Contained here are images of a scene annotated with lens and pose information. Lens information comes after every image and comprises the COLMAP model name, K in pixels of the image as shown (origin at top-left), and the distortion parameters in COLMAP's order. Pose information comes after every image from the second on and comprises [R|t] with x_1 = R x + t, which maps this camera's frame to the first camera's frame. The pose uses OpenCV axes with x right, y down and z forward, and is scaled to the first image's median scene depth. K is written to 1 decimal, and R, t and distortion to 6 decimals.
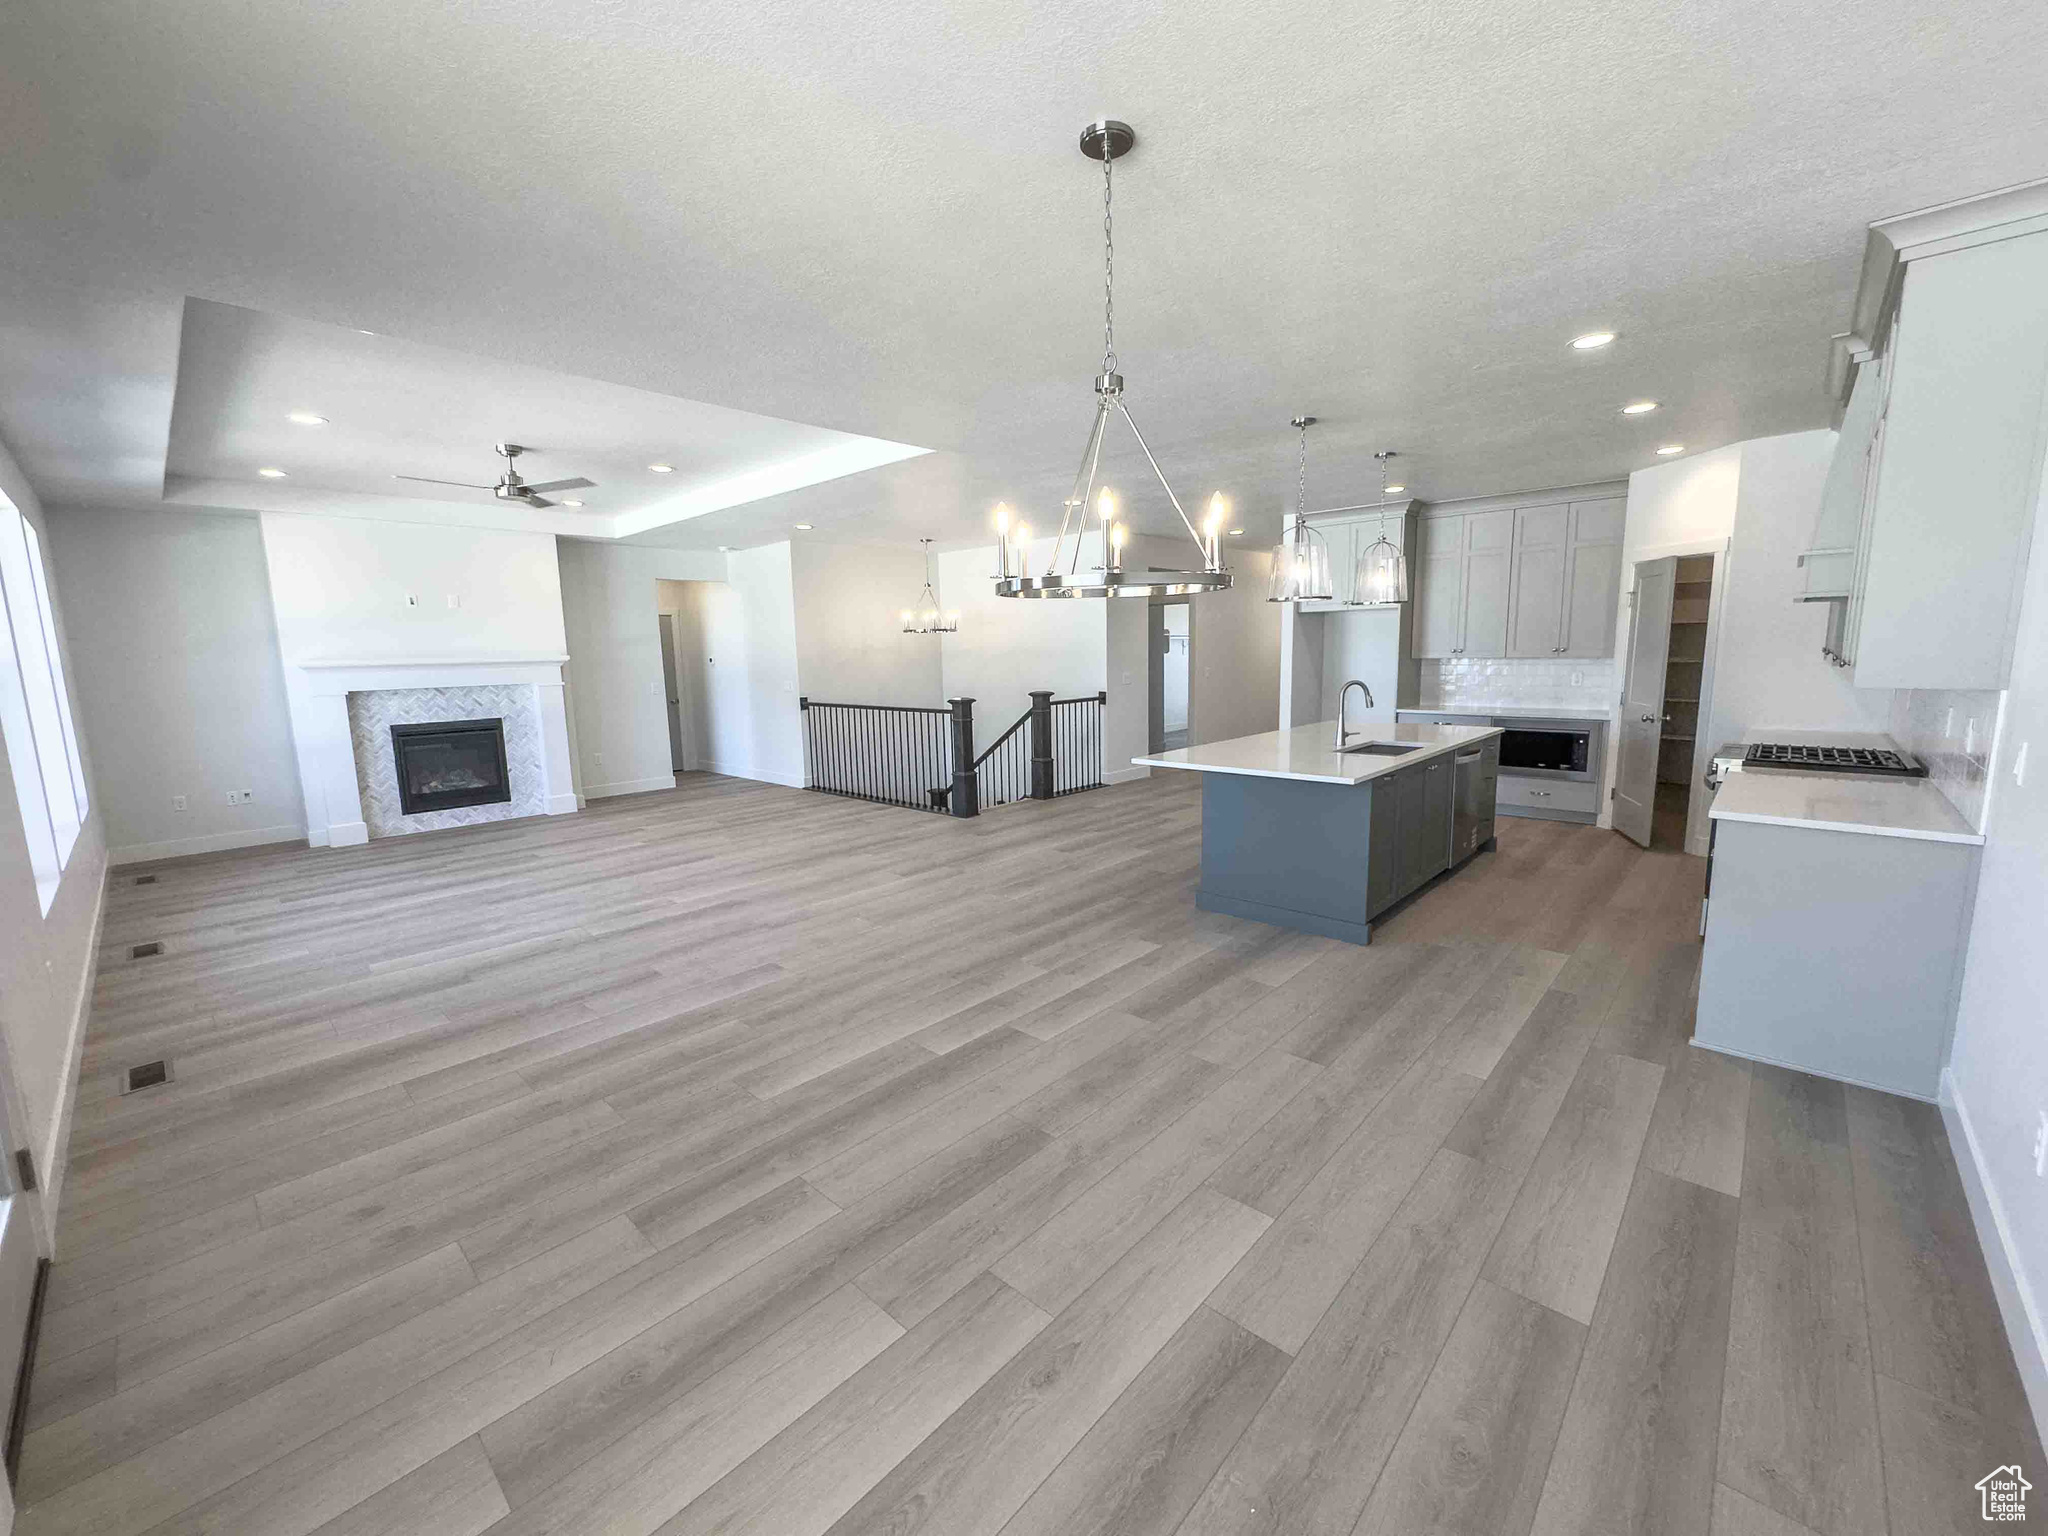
lens RADIAL K [[818.4, 0, 1024.1], [0, 818.4, 772.5], [0, 0, 1]] dist [-0.001867, -0.000073]
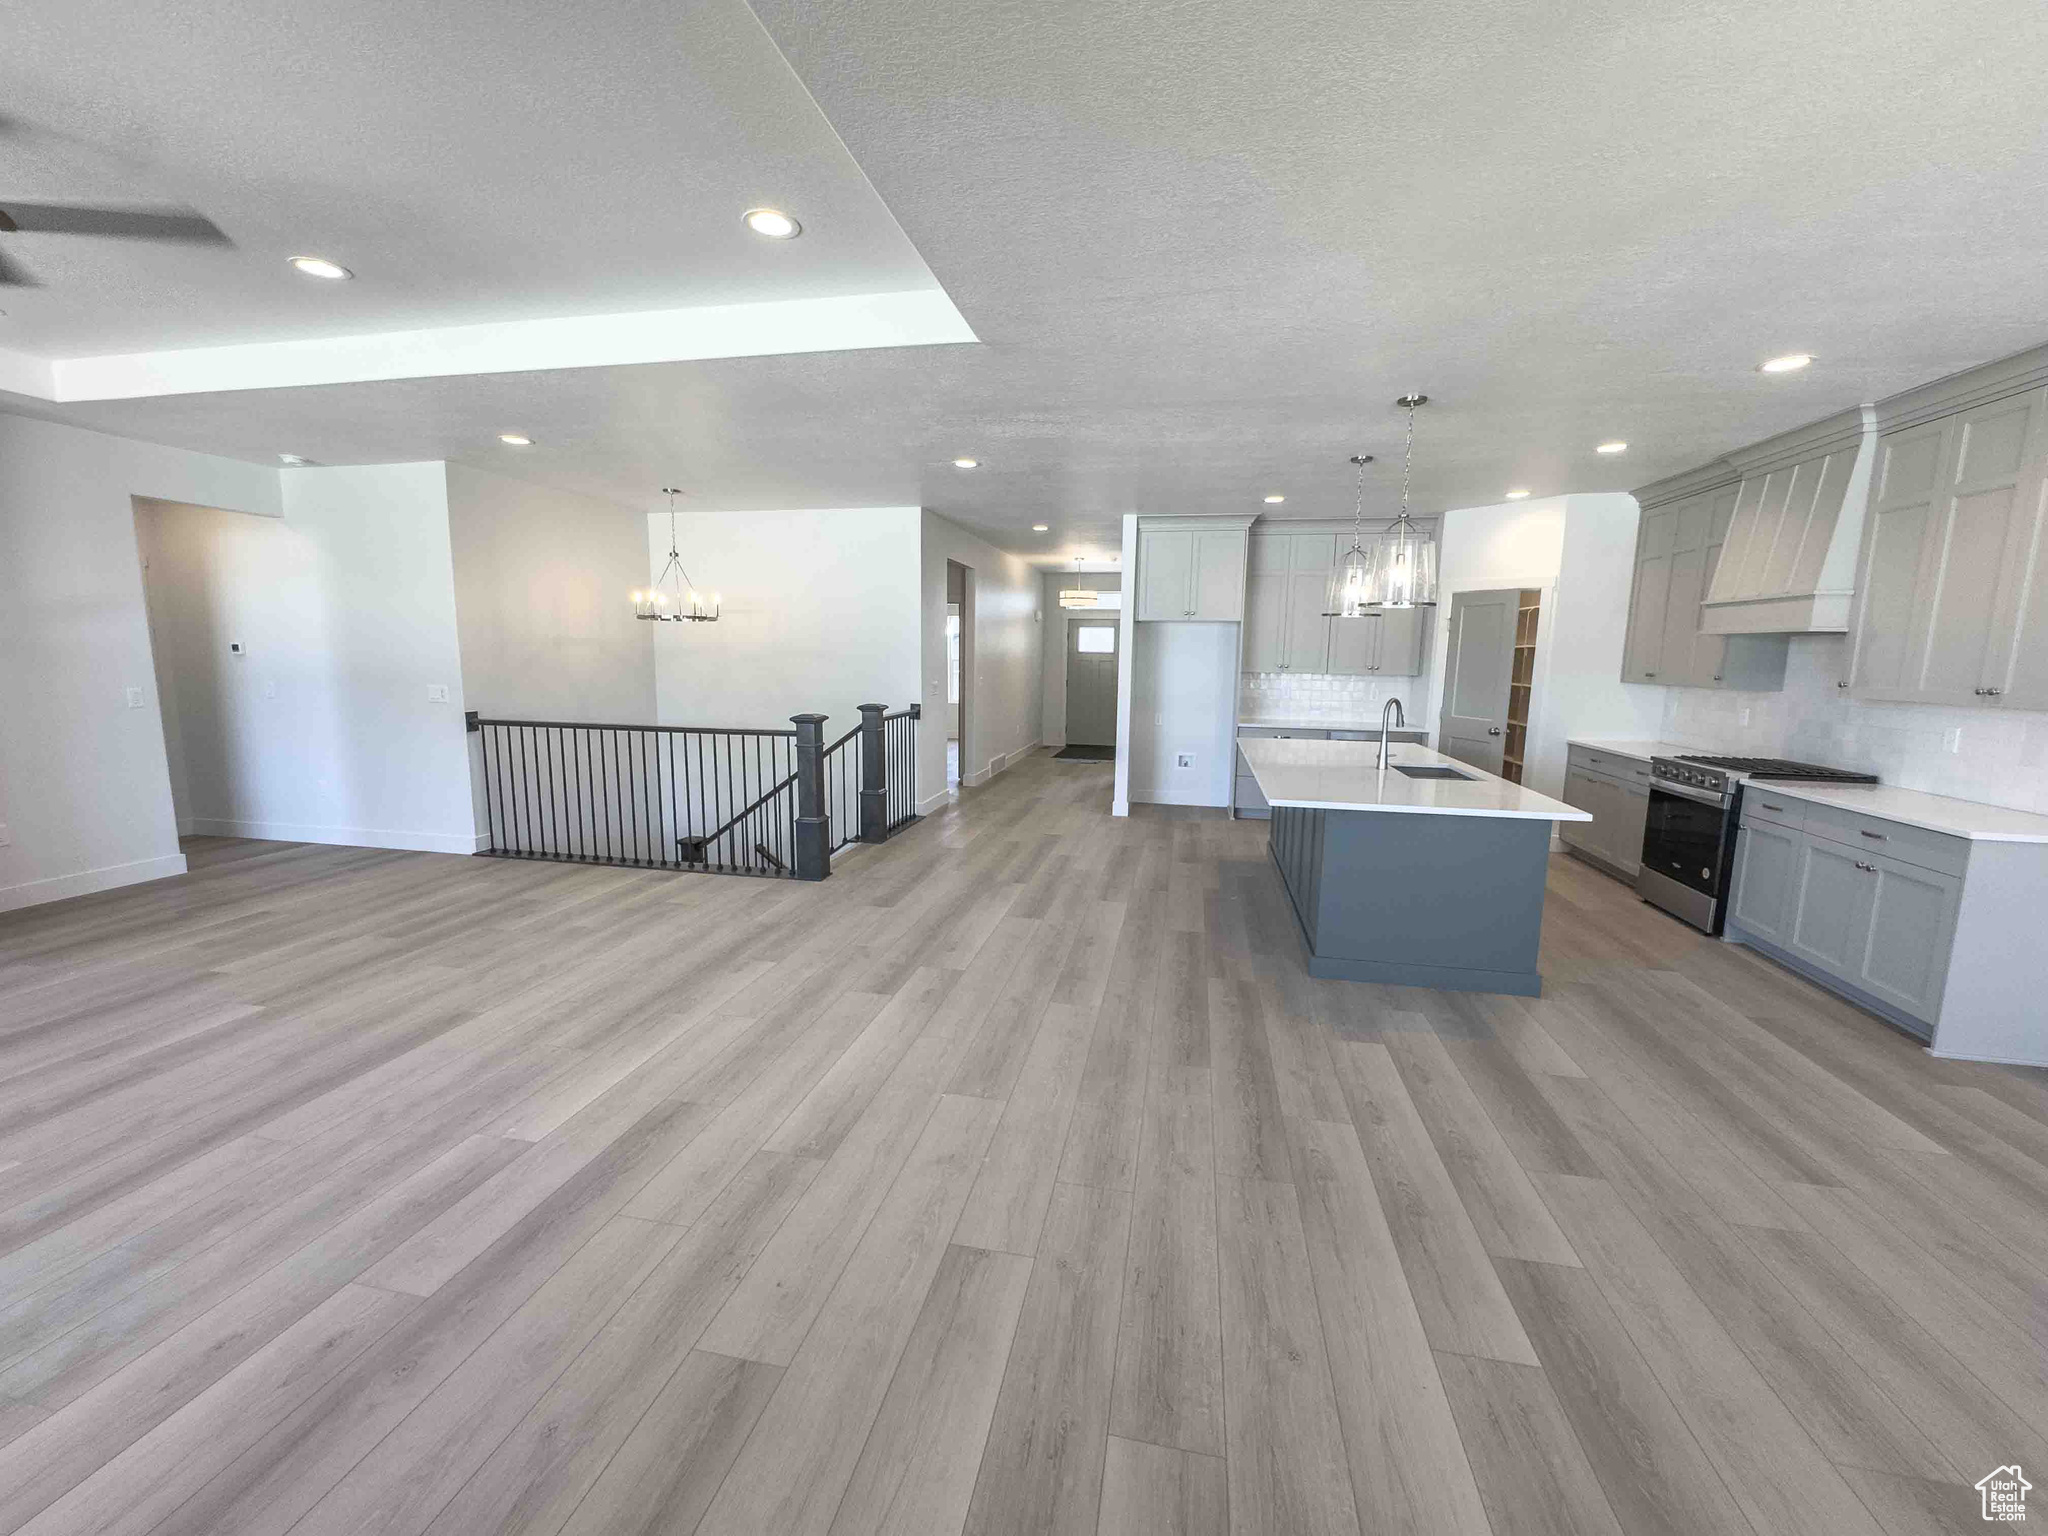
lens RADIAL K [[818.4, 0, 1022.4], [0, 818.4, 768.4], [0, 0, 1]] dist [-0.001867, -0.000073]
pose [[0.854301, -0.039535, 0.518273, -0.390397], [0.045542, 0.998962, 0.001134, -0.048767], [-0.517780, 0.022635, 0.855214, 0.394569]]
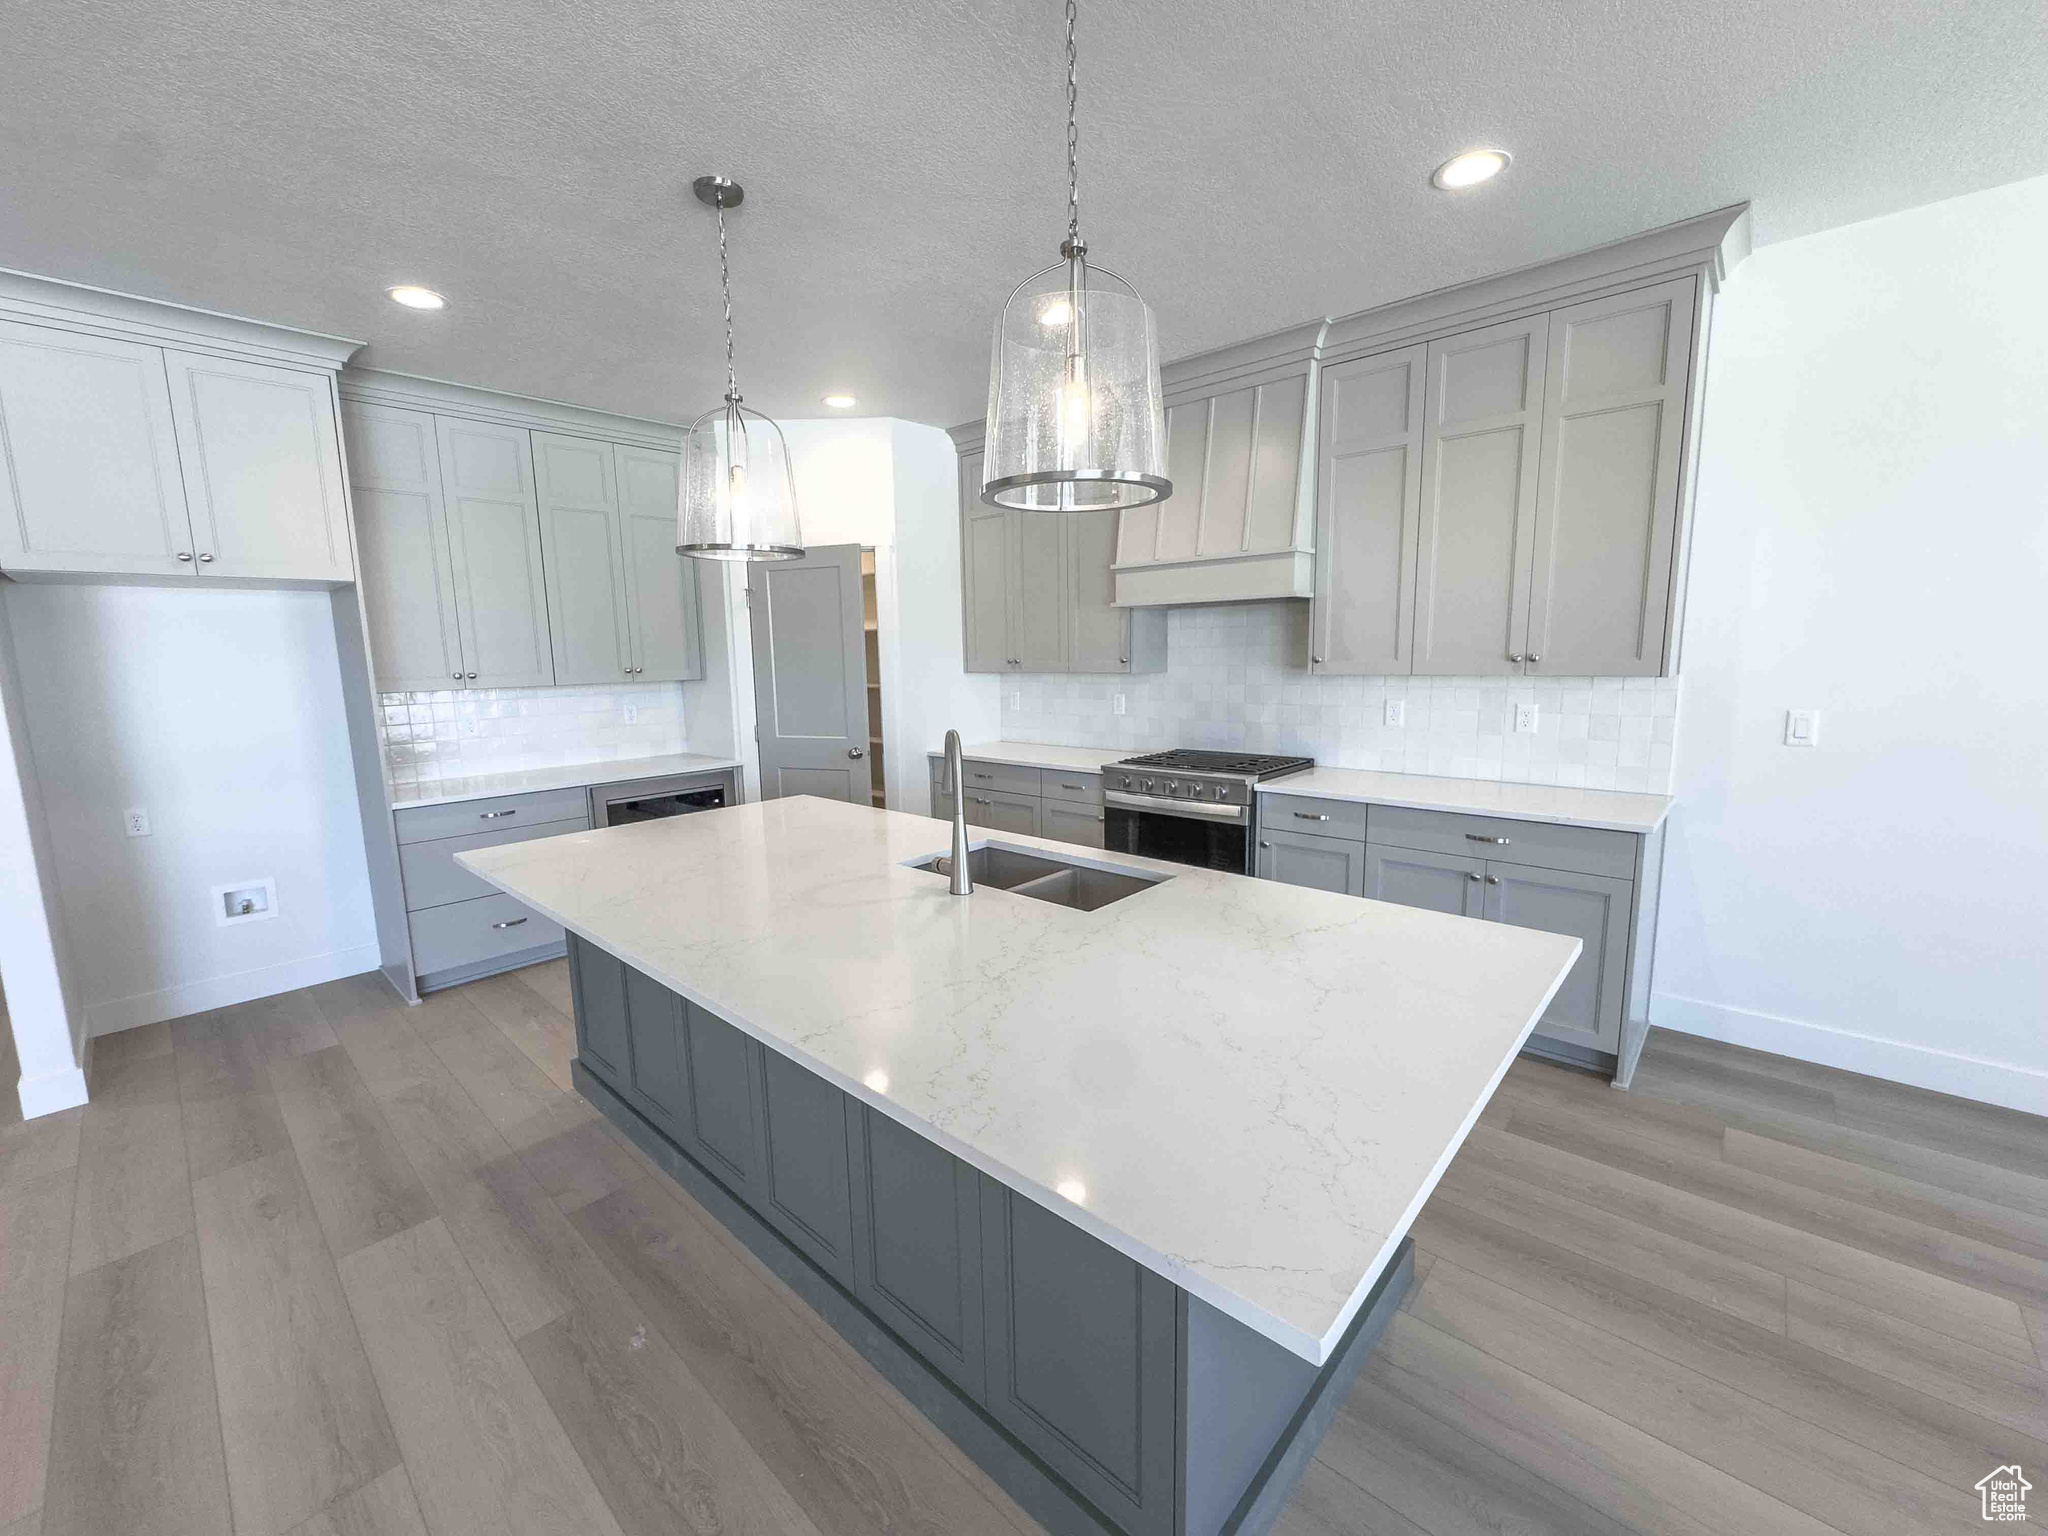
lens RADIAL K [[818.4, 0, 1023.5], [0, 818.4, 767.9], [0, 0, 1]] dist [-0.001867, -0.000073]
pose [[-0.006861, -0.122422, 0.992454, -0.003558], [0.172857, 0.977392, 0.121759, -0.125294], [-0.984923, 0.172388, 0.014456, 0.875296]]
